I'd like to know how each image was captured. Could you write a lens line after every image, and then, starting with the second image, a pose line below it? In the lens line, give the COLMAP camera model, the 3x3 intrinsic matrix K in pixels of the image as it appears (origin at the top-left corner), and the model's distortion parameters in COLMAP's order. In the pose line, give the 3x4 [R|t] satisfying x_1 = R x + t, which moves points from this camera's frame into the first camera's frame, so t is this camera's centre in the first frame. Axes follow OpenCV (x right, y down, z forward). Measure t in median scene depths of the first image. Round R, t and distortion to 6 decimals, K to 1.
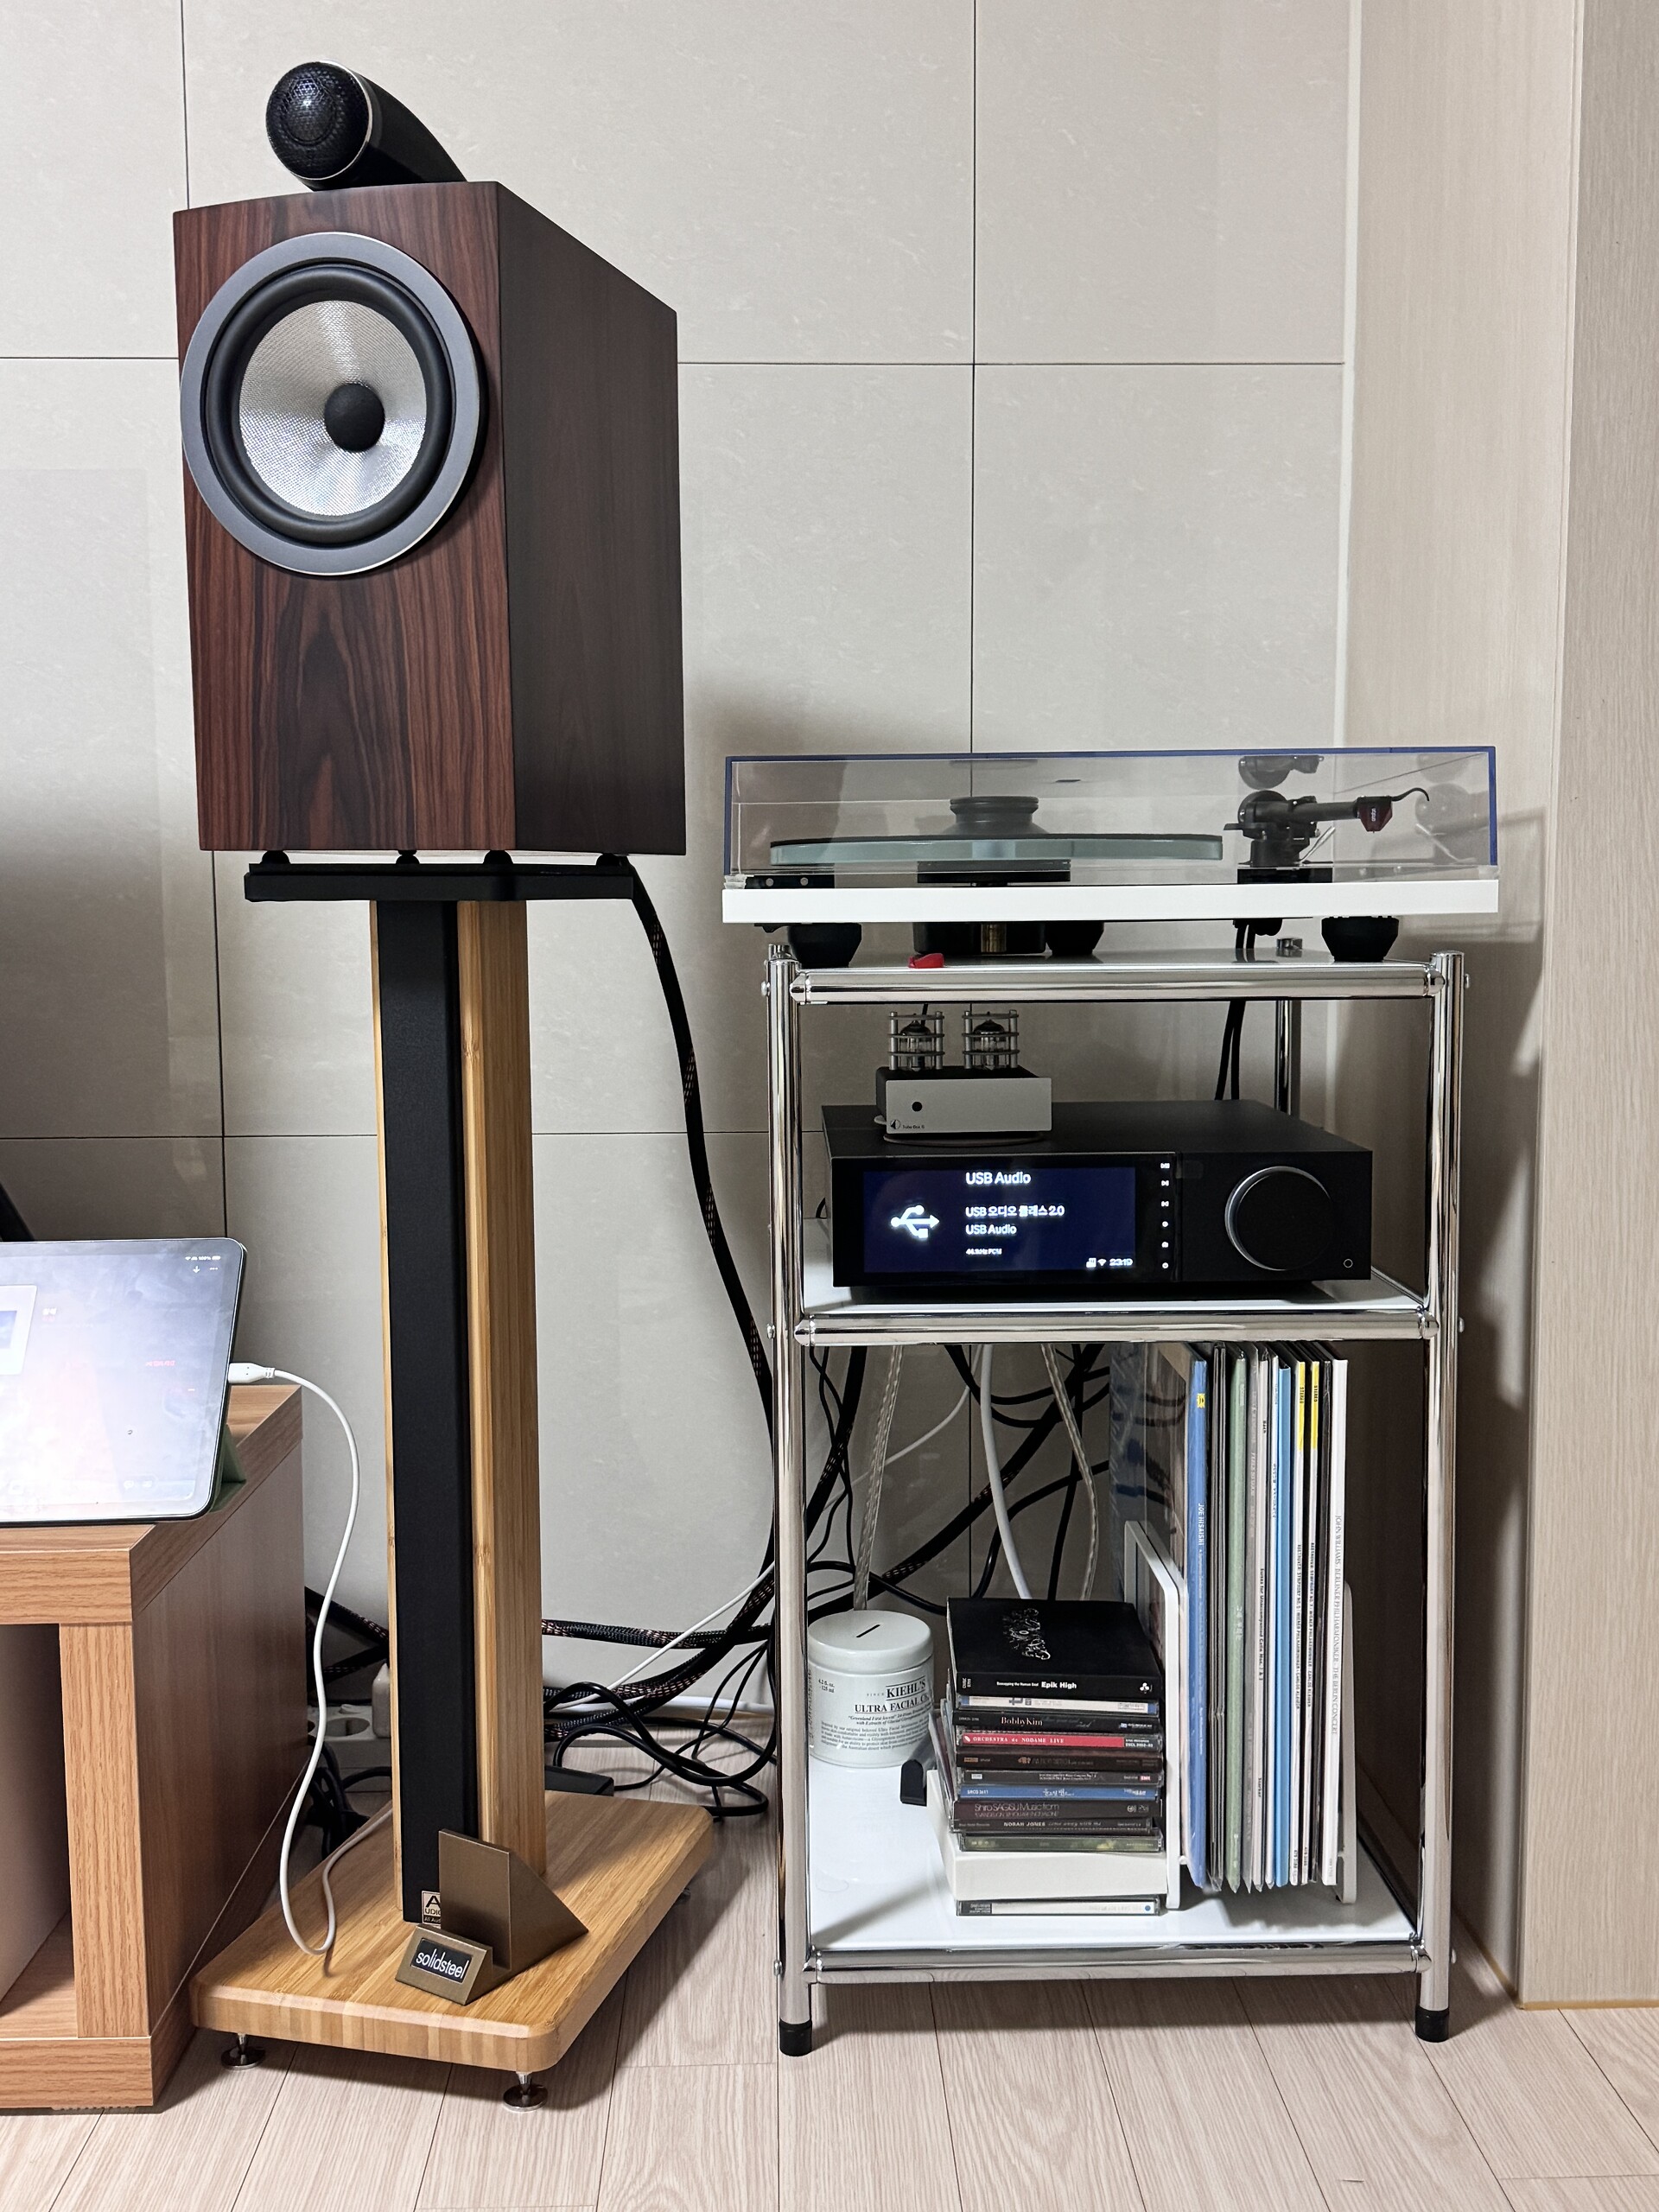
lens RADIAL K [[2253.9, 0, 829.5], [0, 2253.9, 1106.0], [0, 0, 1]] dist [-0.009209, -0.017453]
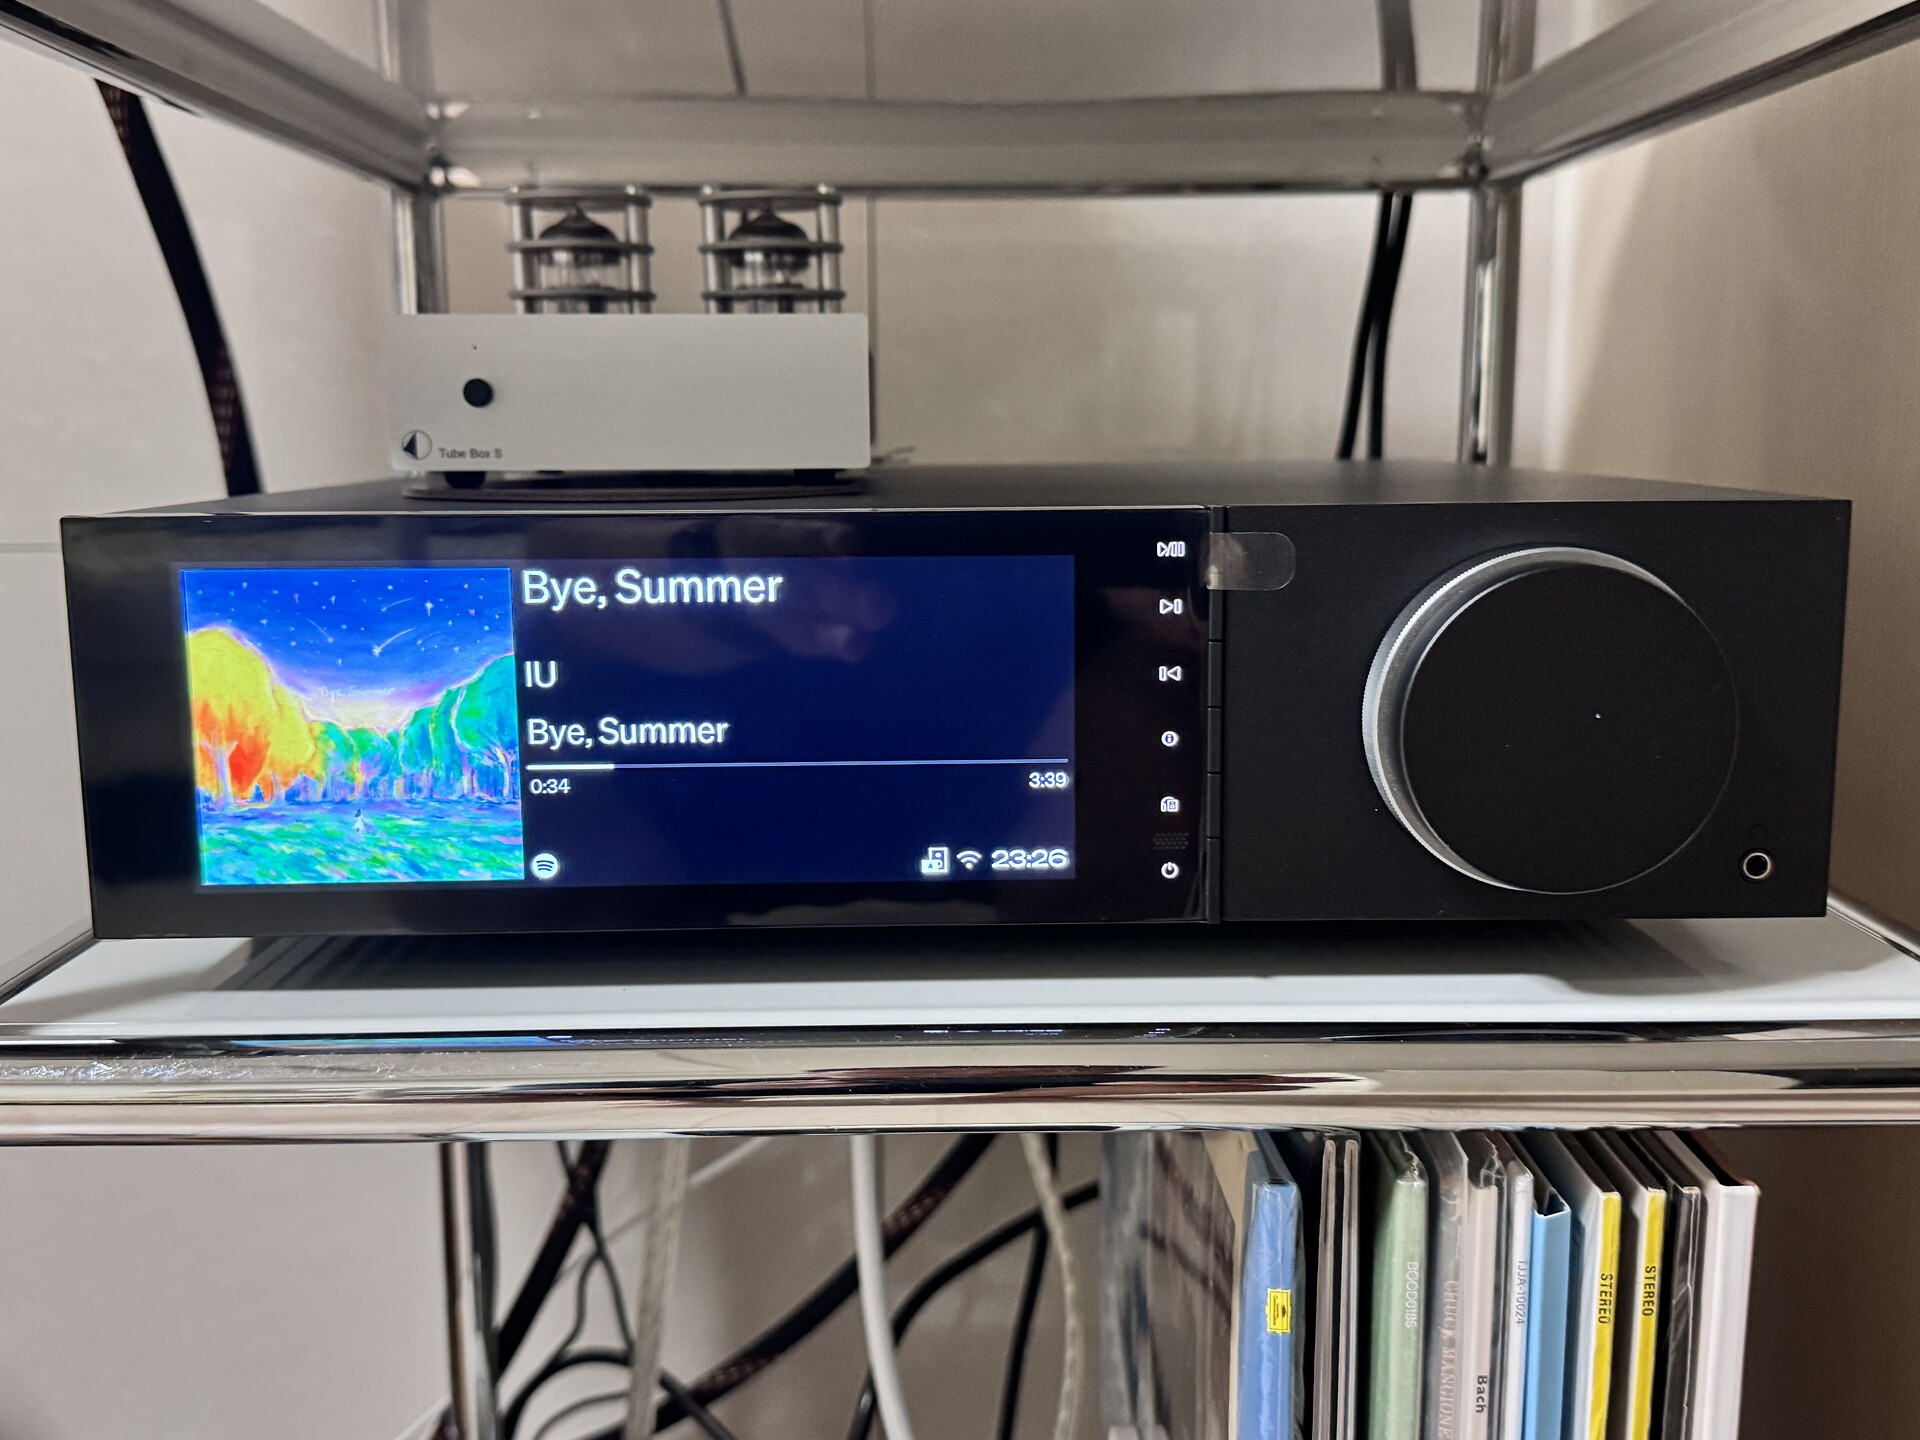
lens RADIAL K [[1956.4, 0, 960.0], [0, 1956.4, 720.0], [0, 0, 1]] dist [-0.009209, -0.017453]
pose [[0.999876, 0.006374, -0.014386, 0.124305], [-0.005493, 0.998156, 0.060447, 0.033864], [0.014745, -0.060360, 0.998068, 0.734242]]
